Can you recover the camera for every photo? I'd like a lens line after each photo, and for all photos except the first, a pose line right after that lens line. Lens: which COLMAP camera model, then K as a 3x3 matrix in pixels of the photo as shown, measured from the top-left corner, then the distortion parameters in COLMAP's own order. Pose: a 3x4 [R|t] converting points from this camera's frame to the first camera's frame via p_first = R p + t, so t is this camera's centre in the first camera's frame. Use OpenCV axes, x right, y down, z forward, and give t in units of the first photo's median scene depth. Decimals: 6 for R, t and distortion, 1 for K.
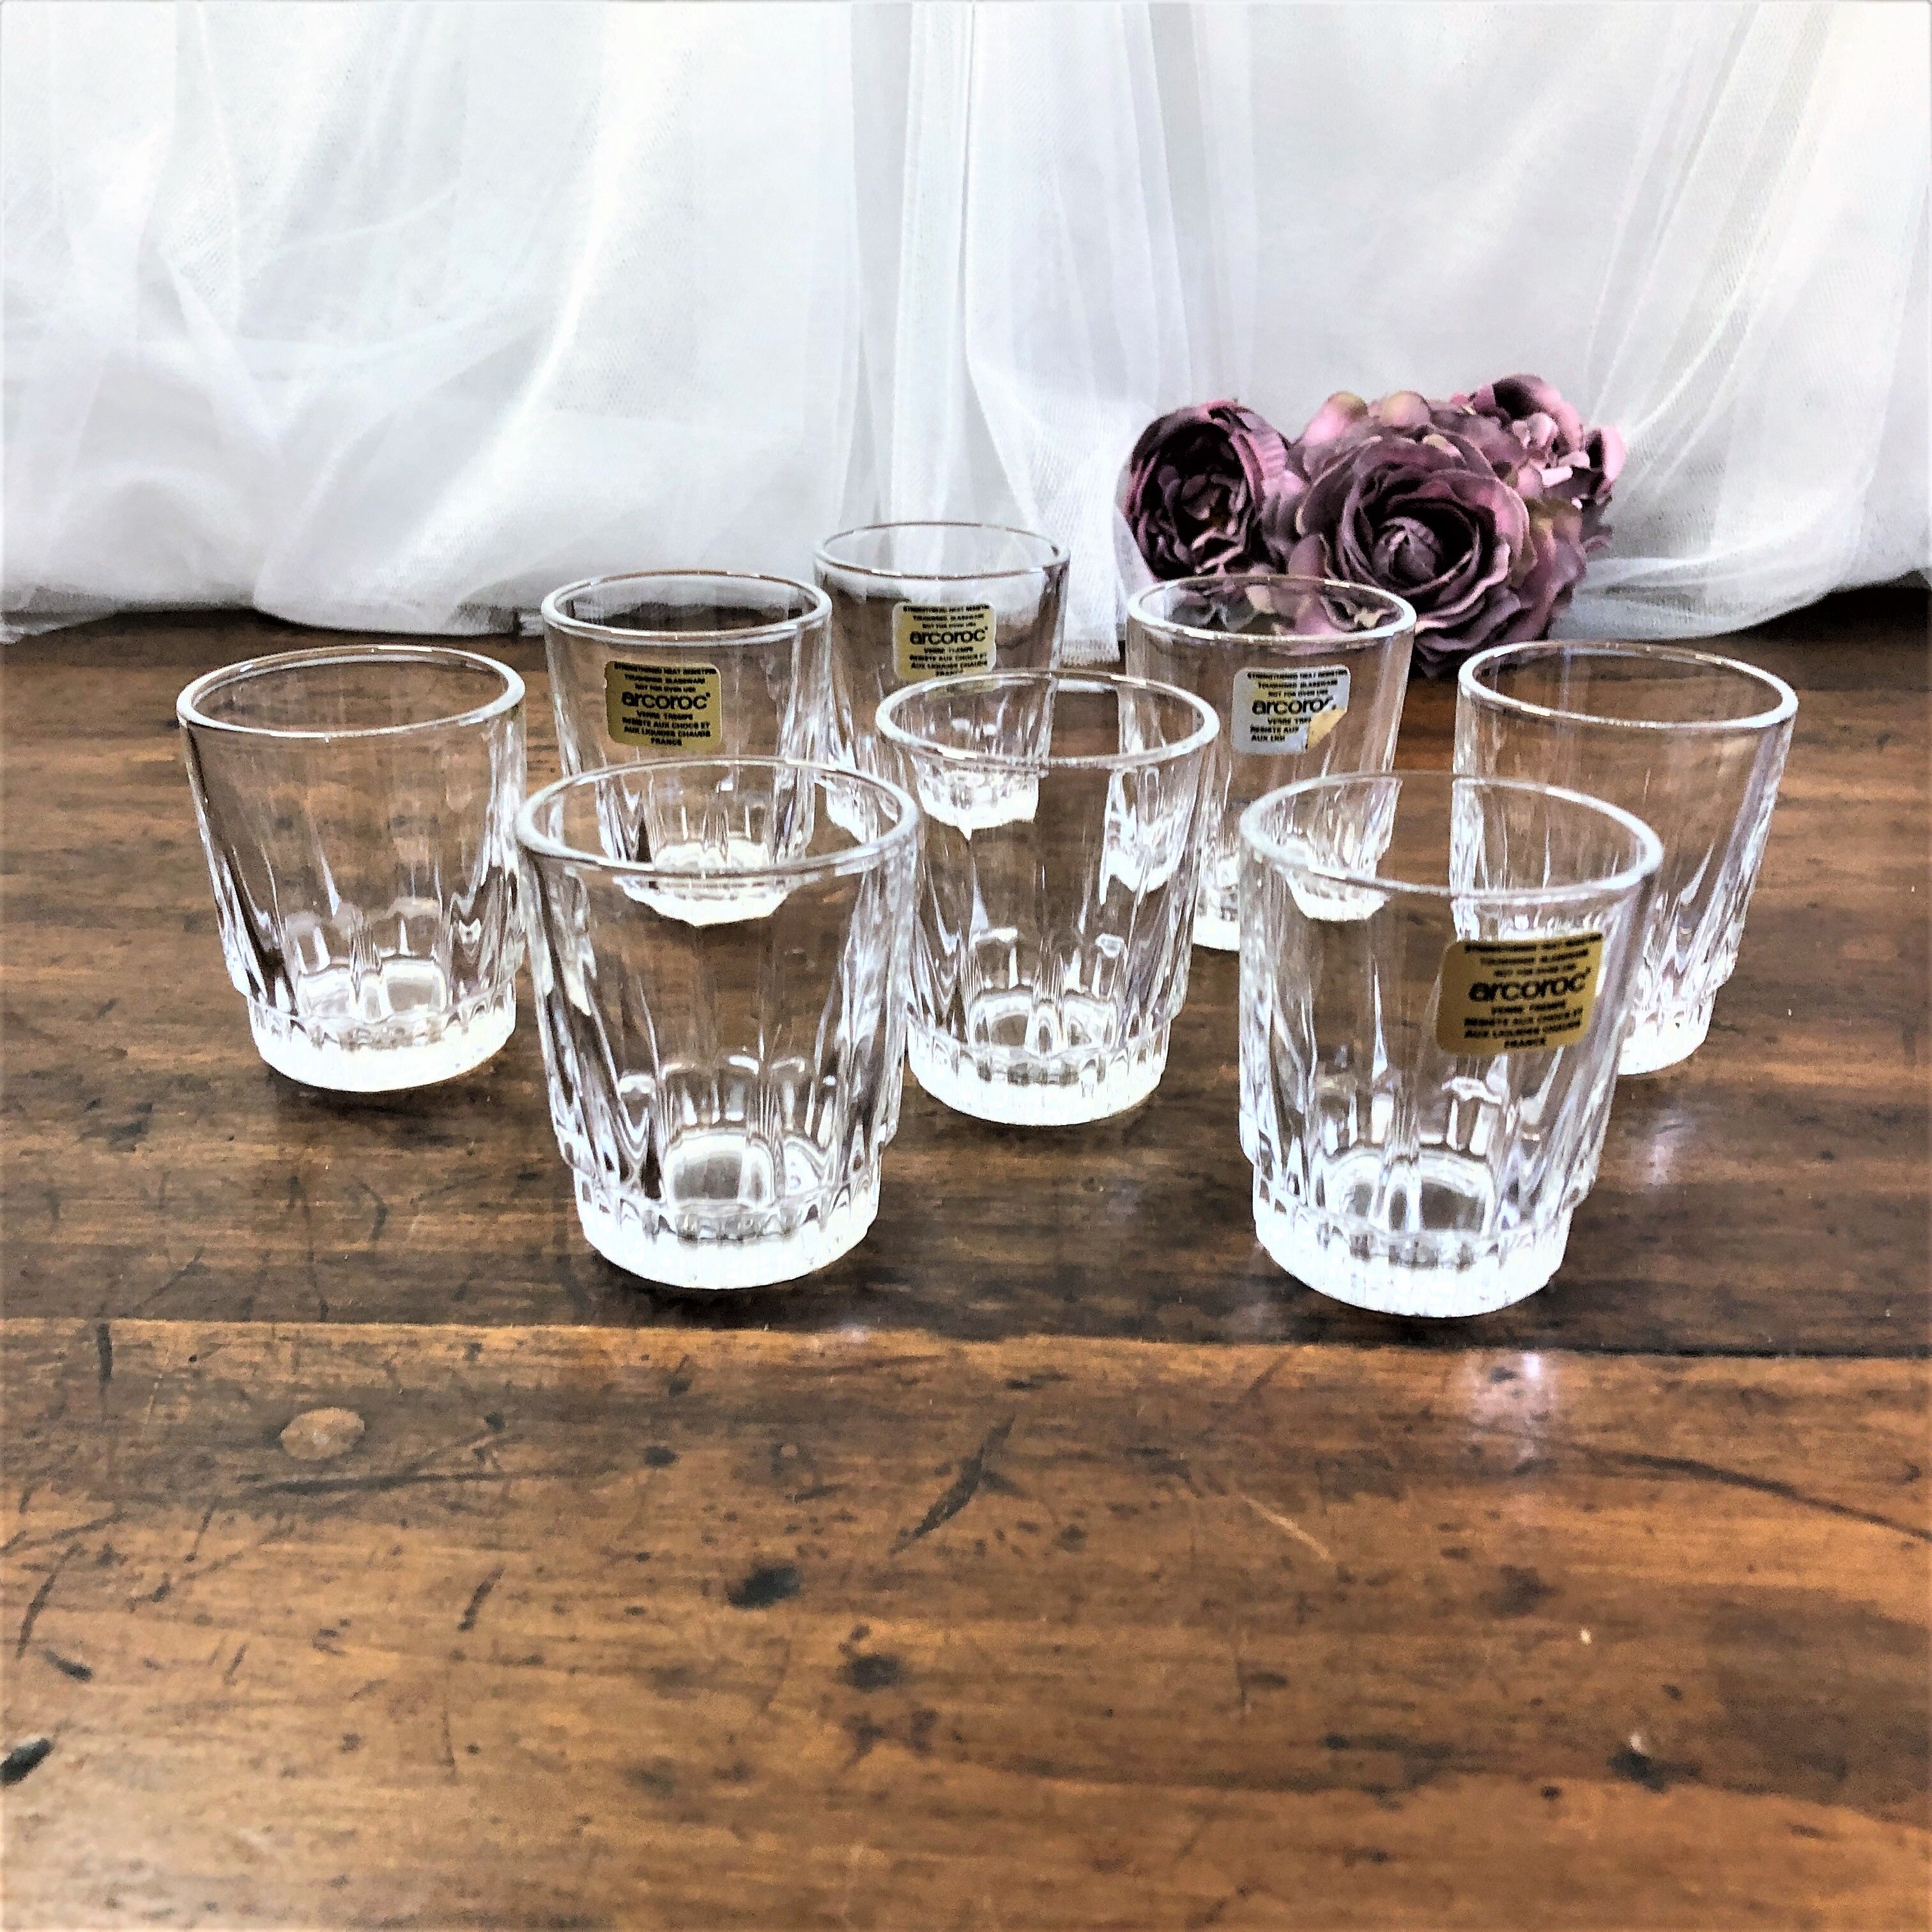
lens RADIAL K [[2243.2, 0, 929.6], [0, 2243.2, 967.3], [0, 0, 1]] dist [0.005751, -0.018850]
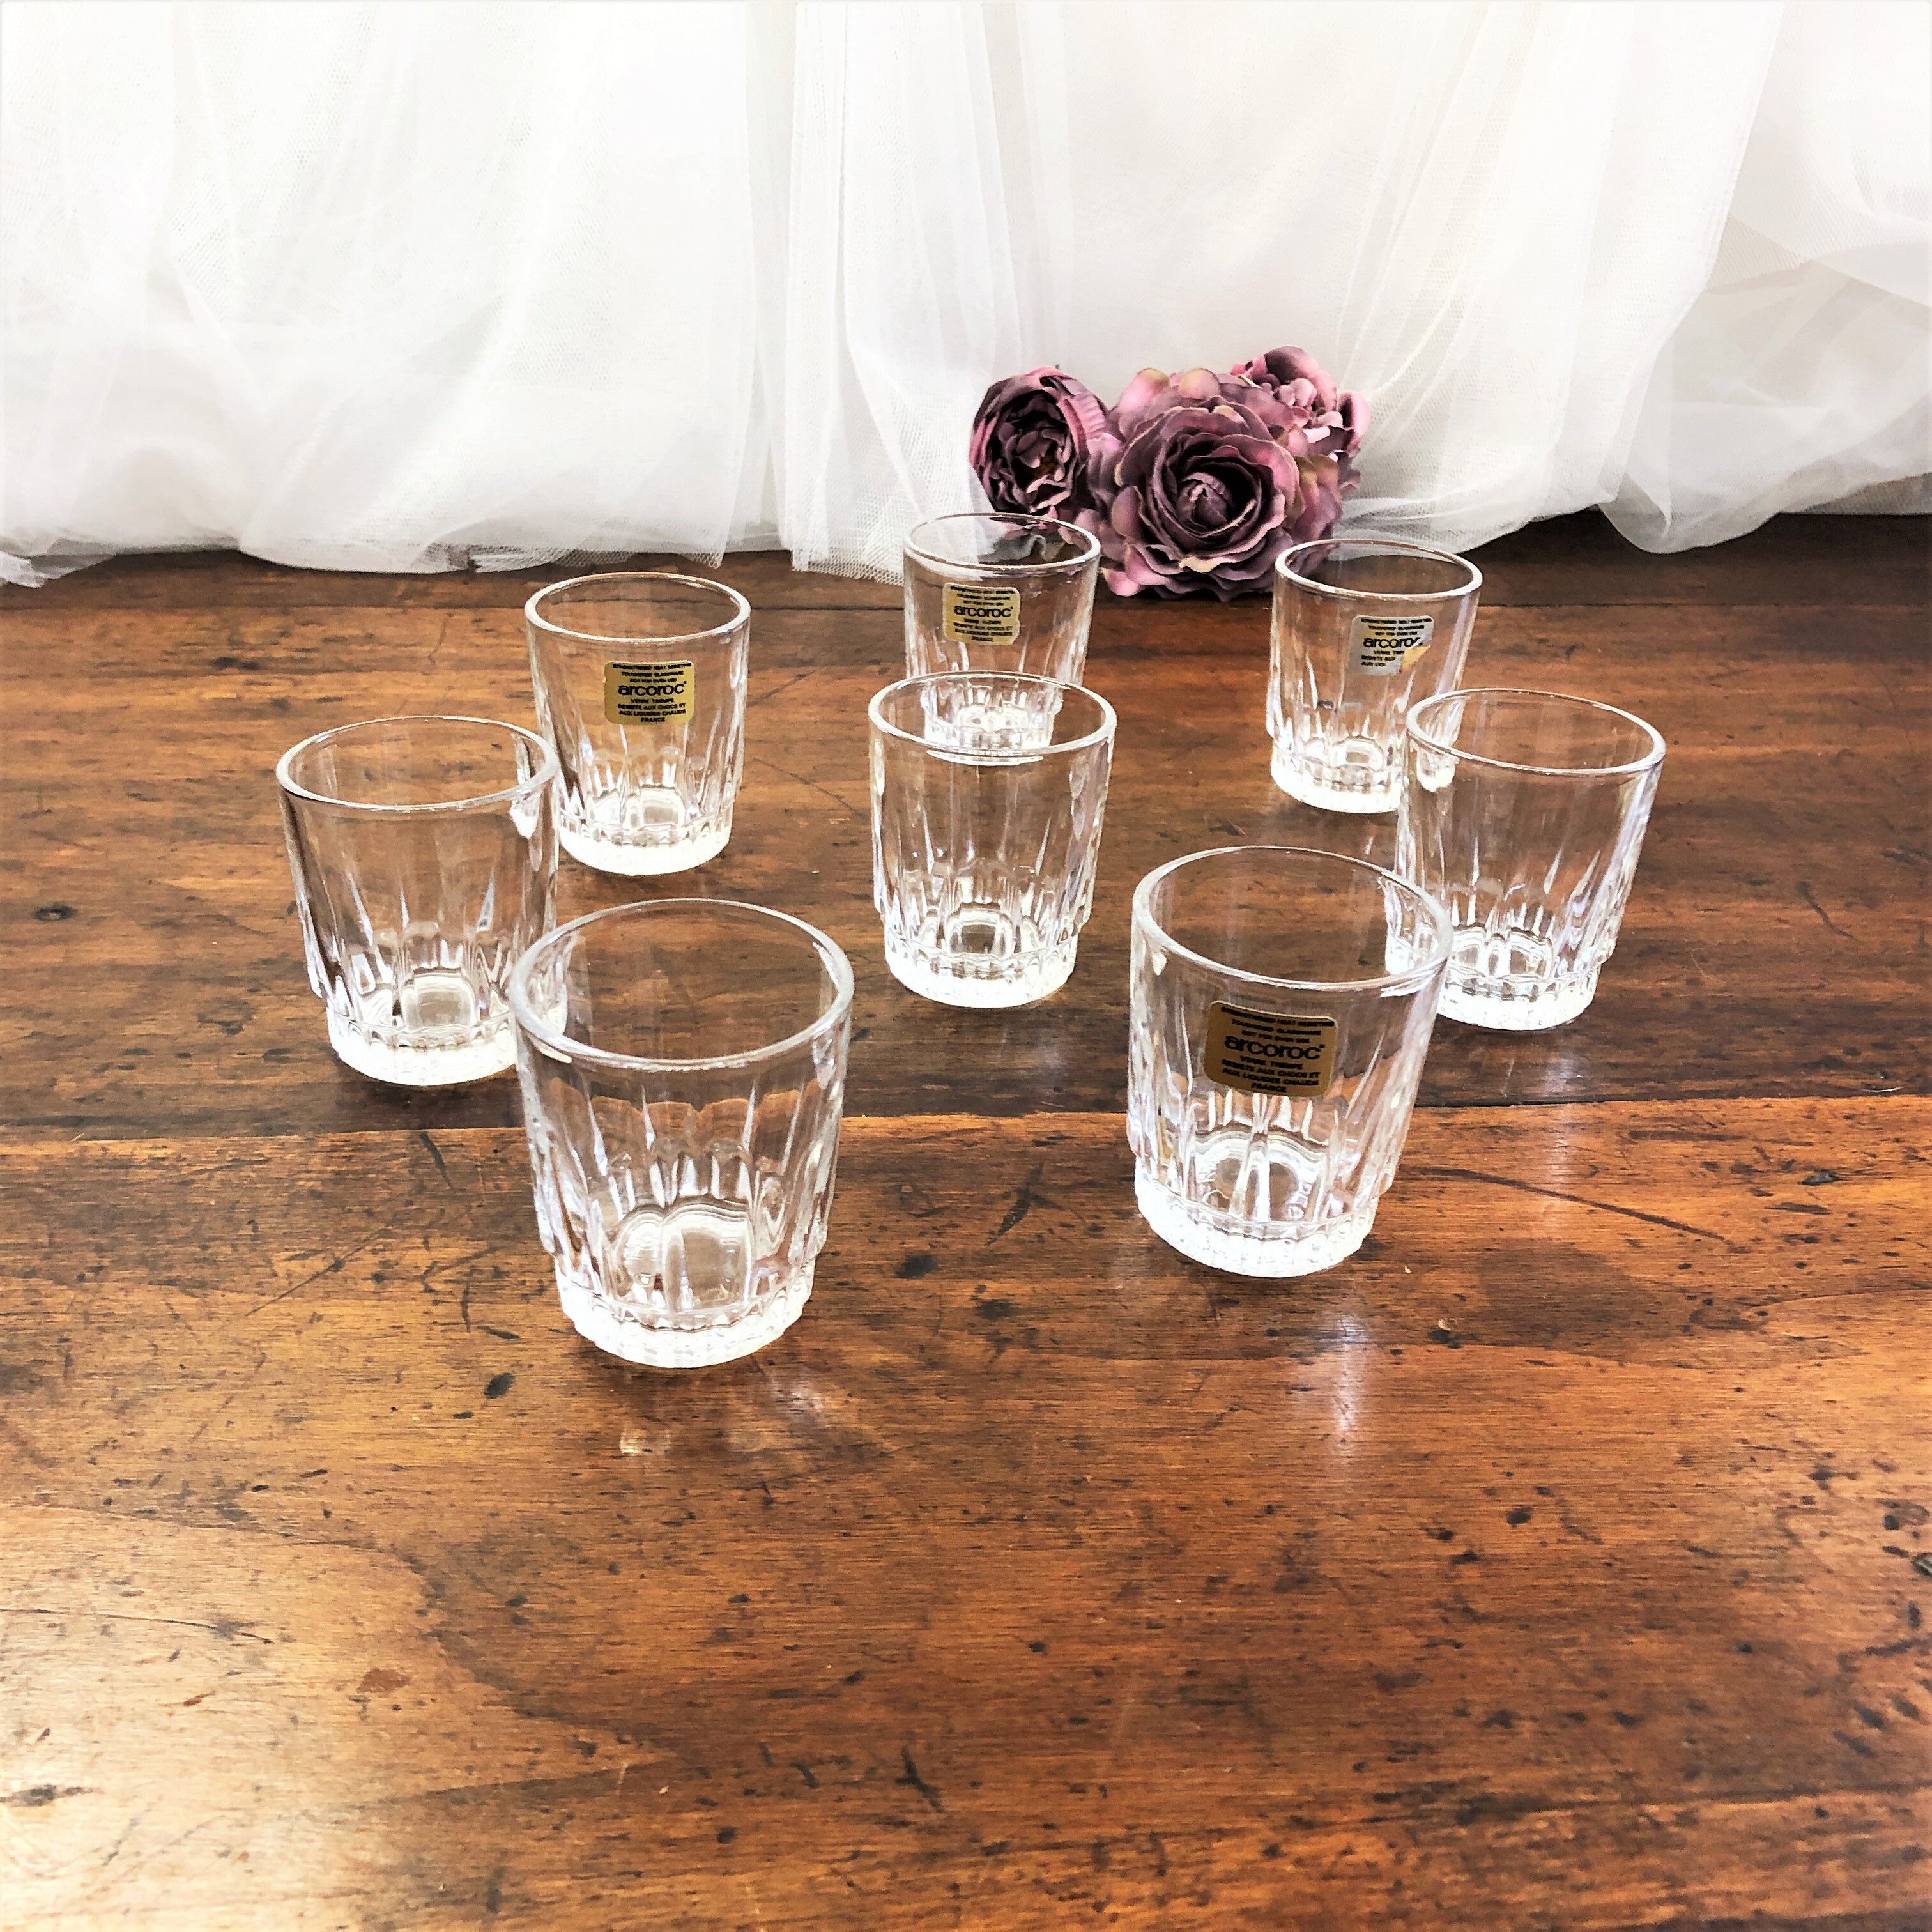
lens RADIAL K [[2232.8, 0, 936.2], [0, 2232.8, 907.6], [0, 0, 1]] dist [0.164682, -0.703718]
pose [[0.991544, -0.032346, 0.125677, -0.193283], [0.026061, 0.998341, 0.051340, -0.050400], [-0.127129, -0.047631, 0.990742, -0.452980]]
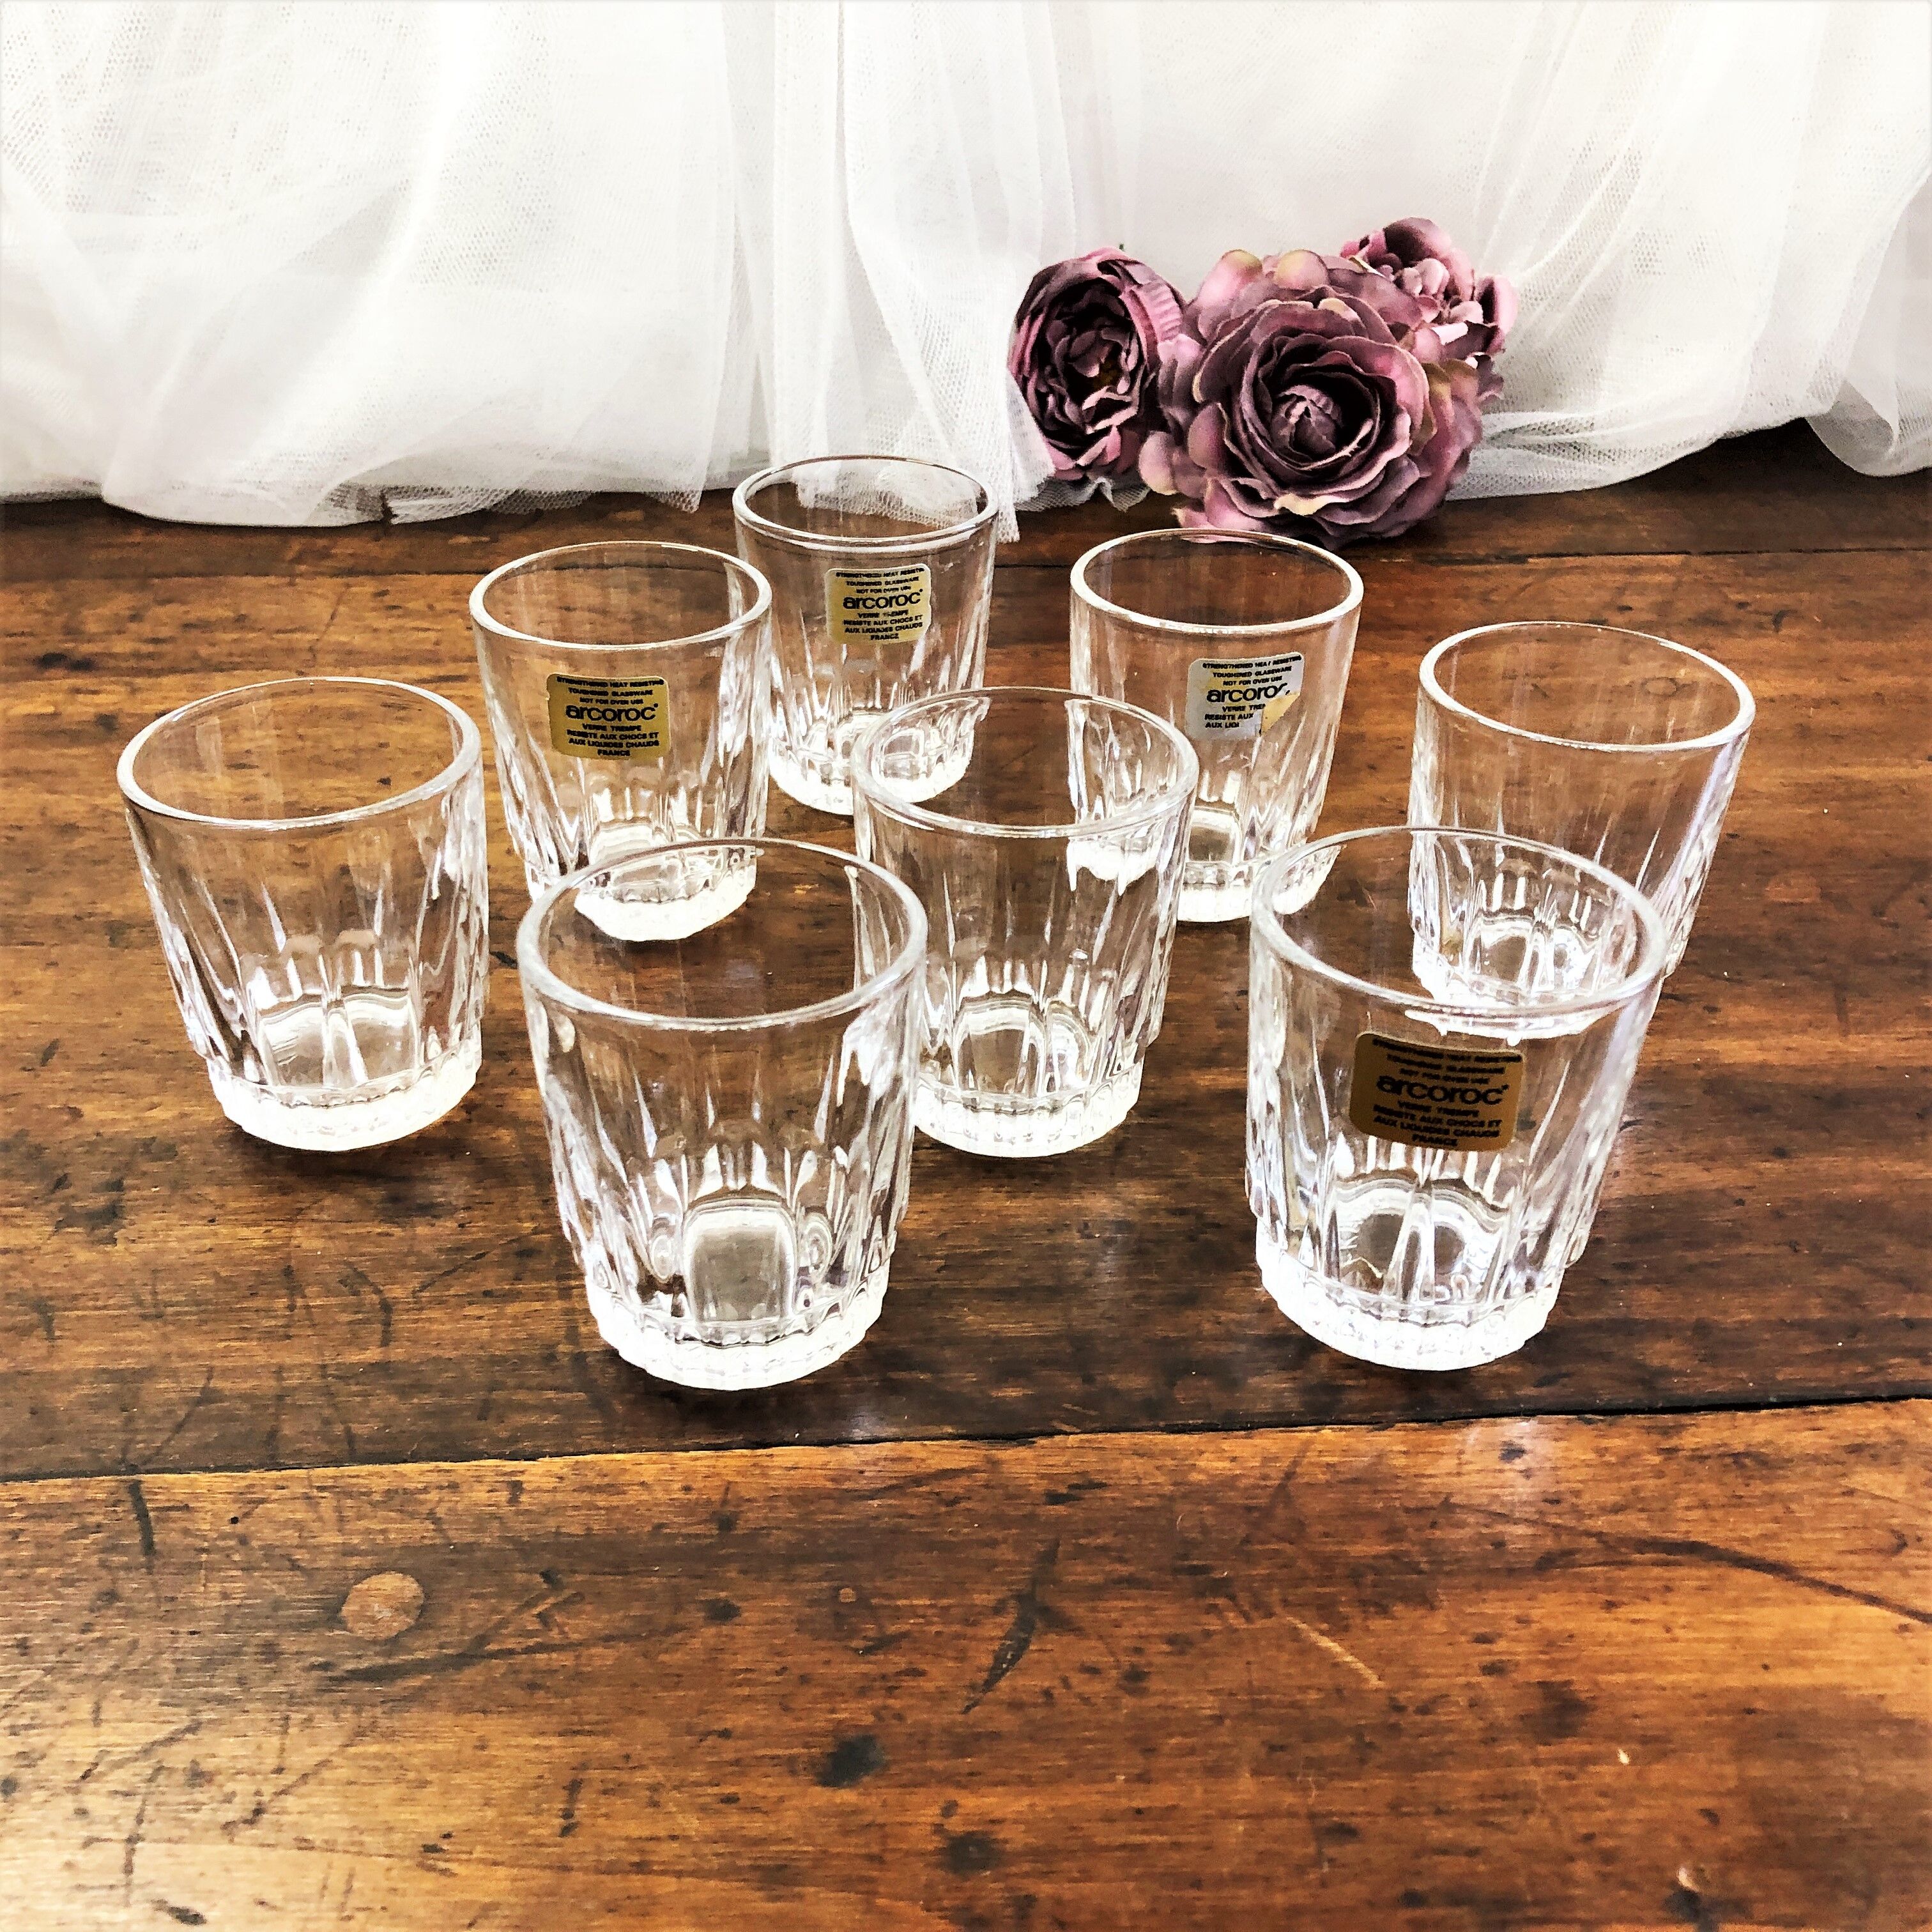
lens RADIAL K [[2243.2, 0, 929.6], [0, 2243.2, 967.3], [0, 0, 1]] dist [0.005751, -0.018850]
pose [[0.995830, -0.044676, 0.079543, -0.078041], [0.033283, 0.989706, 0.139193, -0.173897], [-0.084942, -0.135965, 0.987066, 0.019576]]
